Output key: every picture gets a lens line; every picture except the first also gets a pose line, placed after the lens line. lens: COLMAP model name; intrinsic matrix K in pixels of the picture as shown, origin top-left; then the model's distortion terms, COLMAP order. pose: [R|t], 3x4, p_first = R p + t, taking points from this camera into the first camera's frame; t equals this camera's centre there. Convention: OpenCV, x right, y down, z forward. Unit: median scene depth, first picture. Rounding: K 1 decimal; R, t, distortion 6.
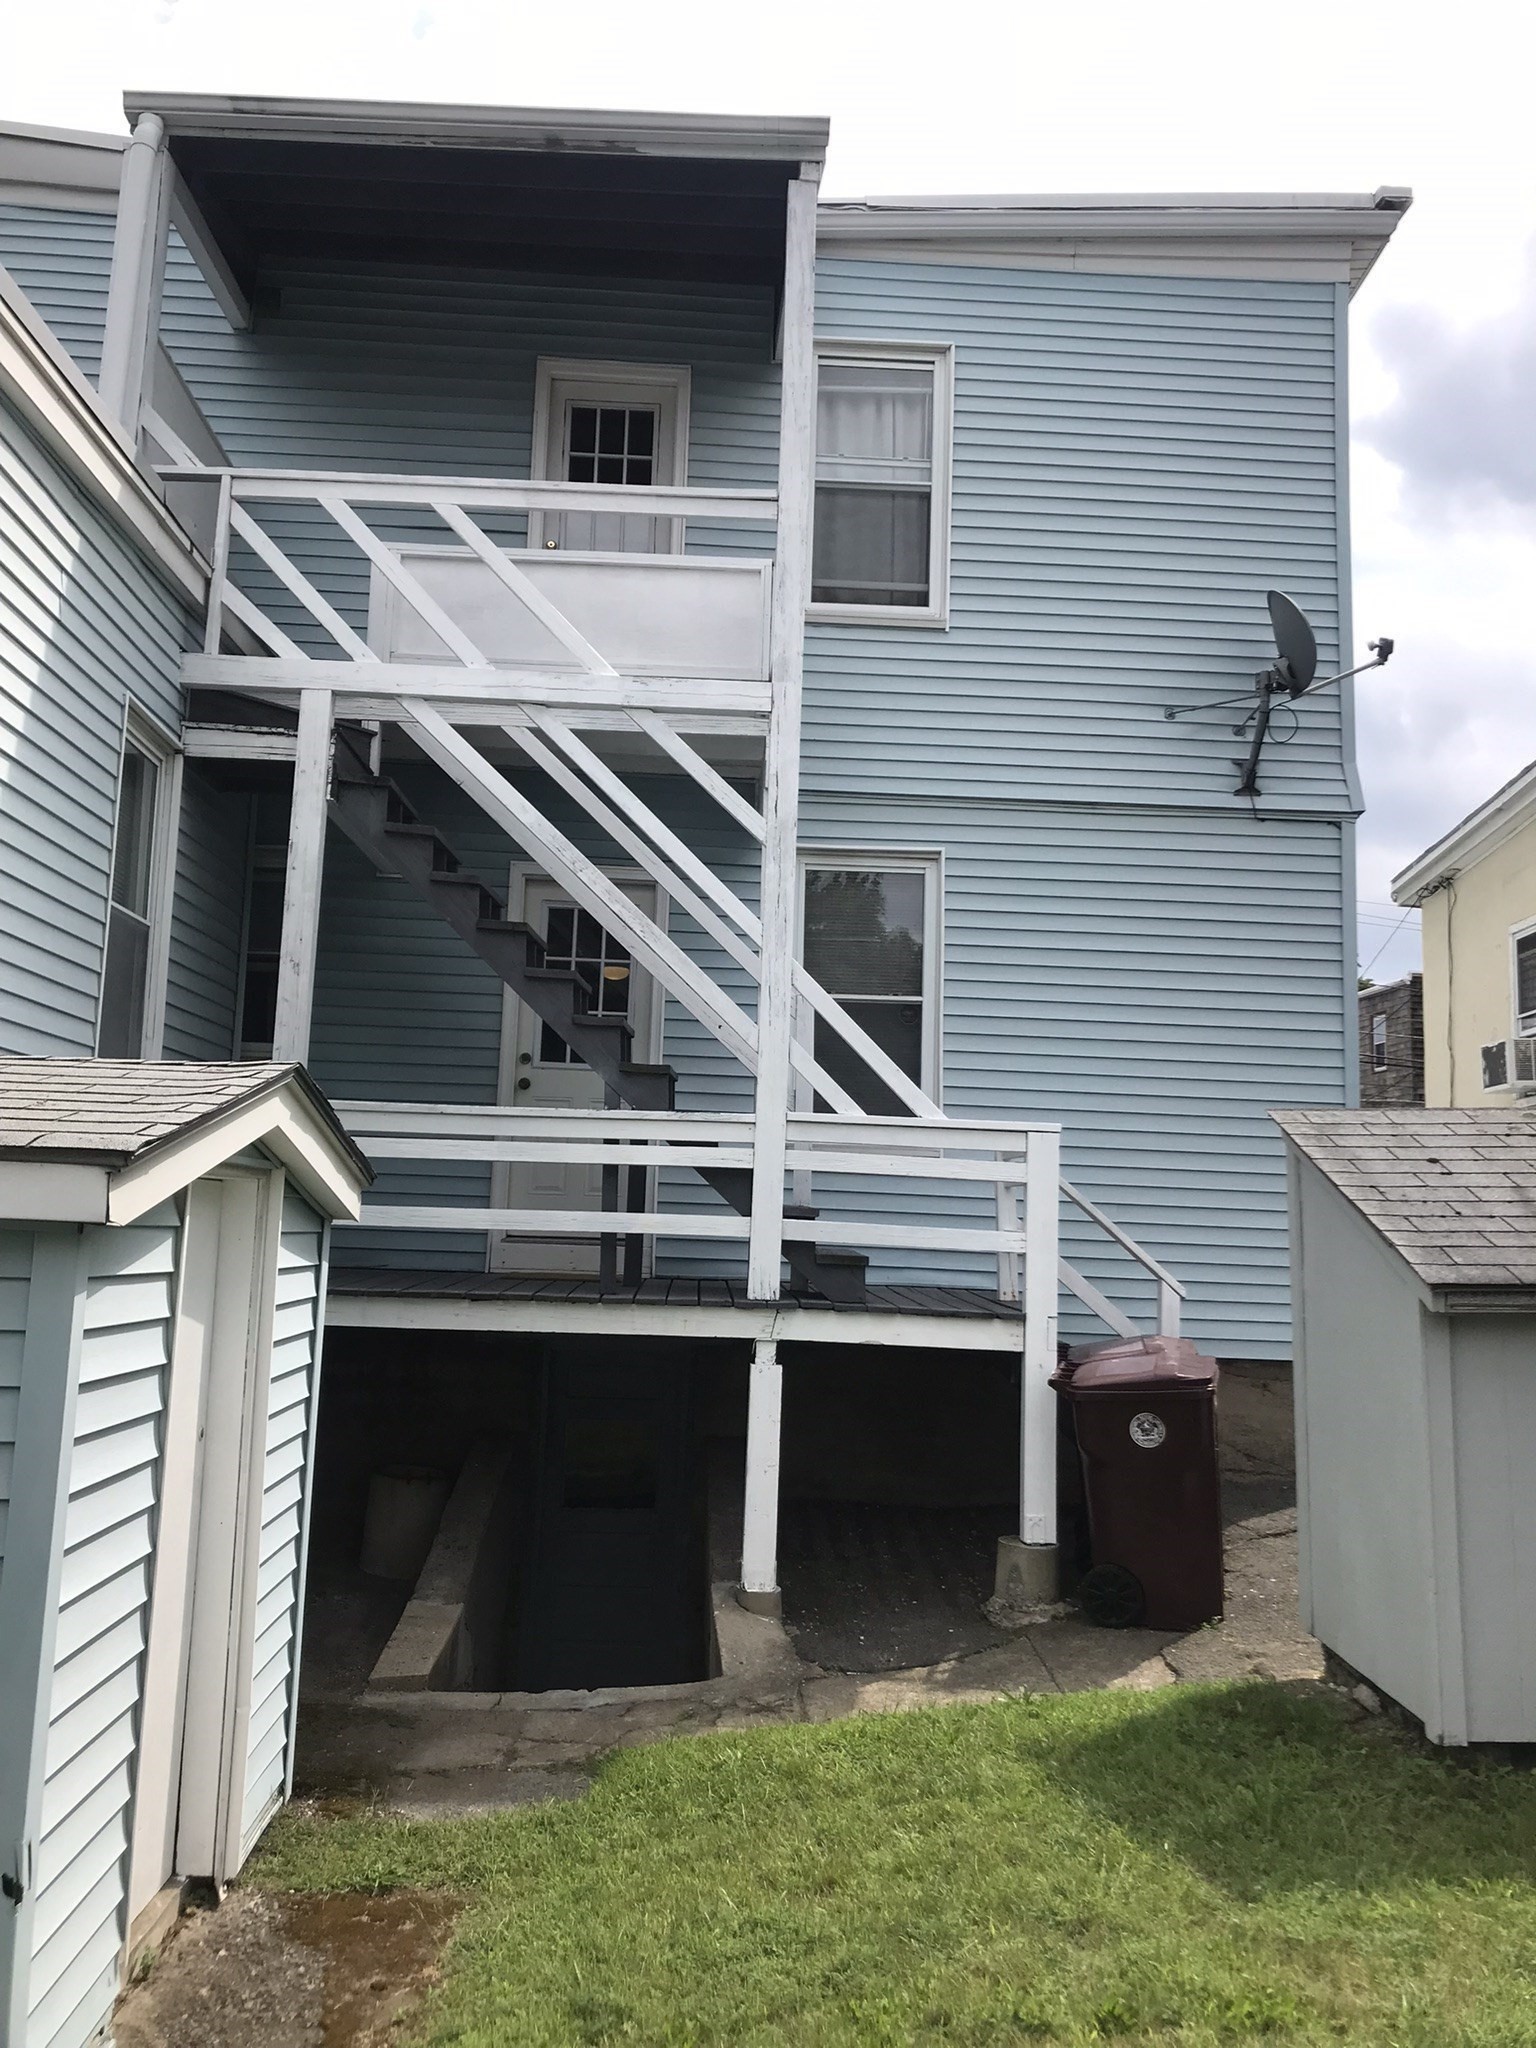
lens RADIAL K [[1654.7, 0, 768.0], [0, 1654.7, 1024.0], [0, 0, 1]] dist [0.048579, -0.108848]
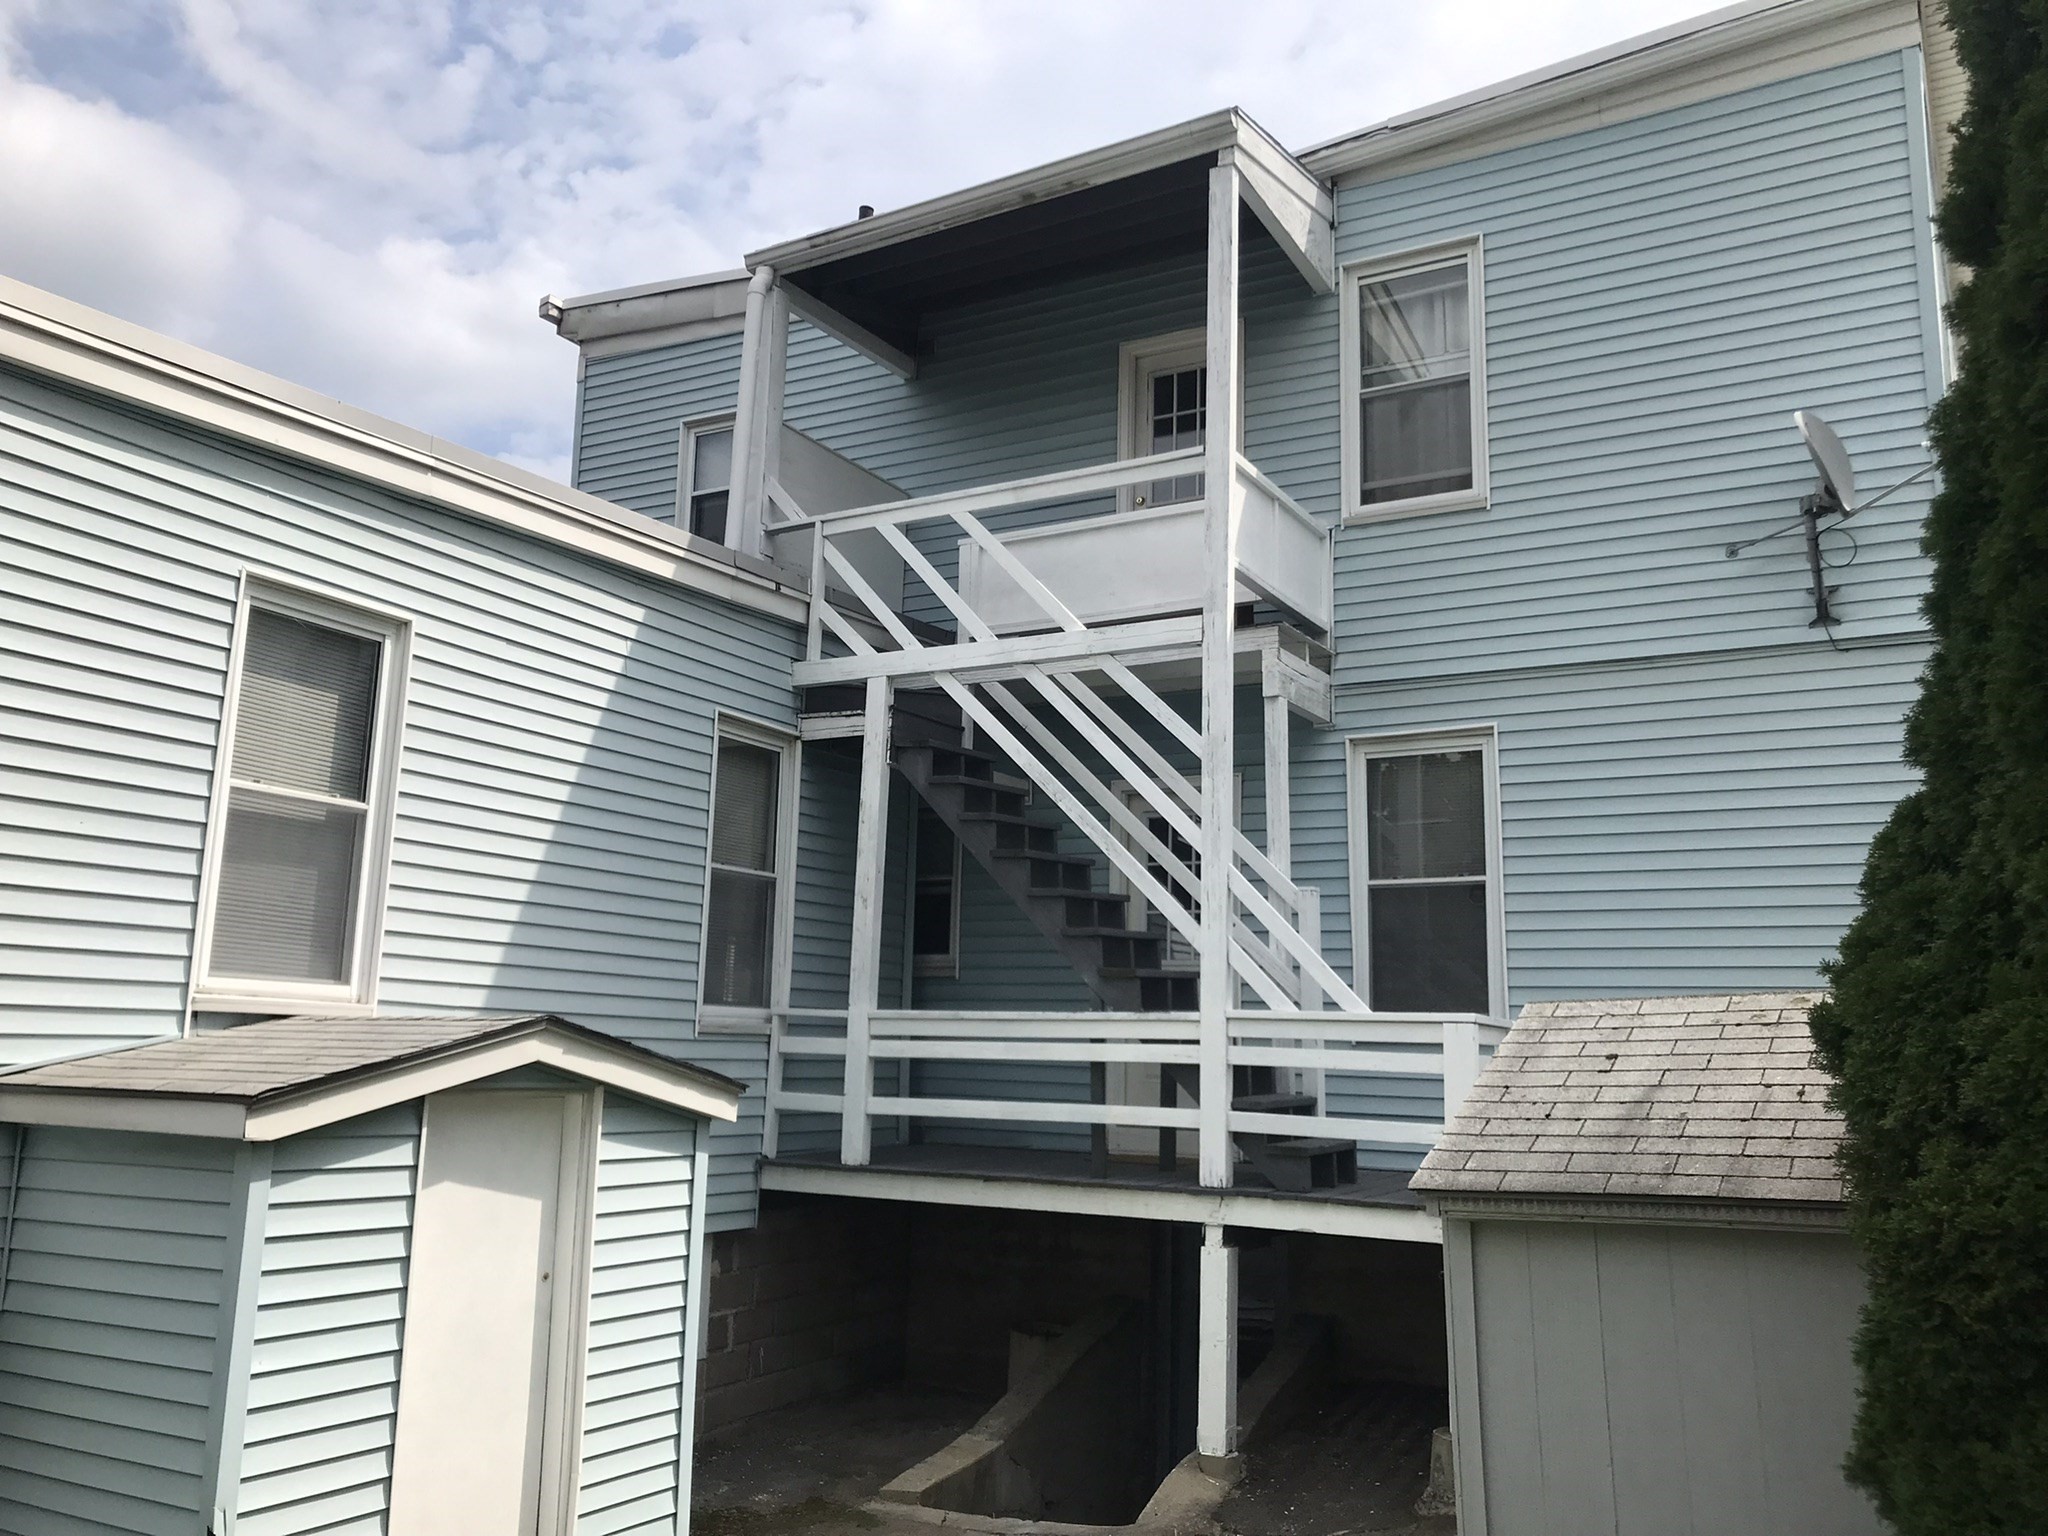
lens RADIAL K [[1637.7, 0, 1022.2], [0, 1637.7, 726.7], [0, 0, 1]] dist [-0.083033, 0.003624]
pose [[0.839919, -0.119023, -0.529499, 0.462945], [0.072177, 0.991486, -0.108380, -0.023091], [0.537891, 0.052813, 0.841359, 0.028041]]
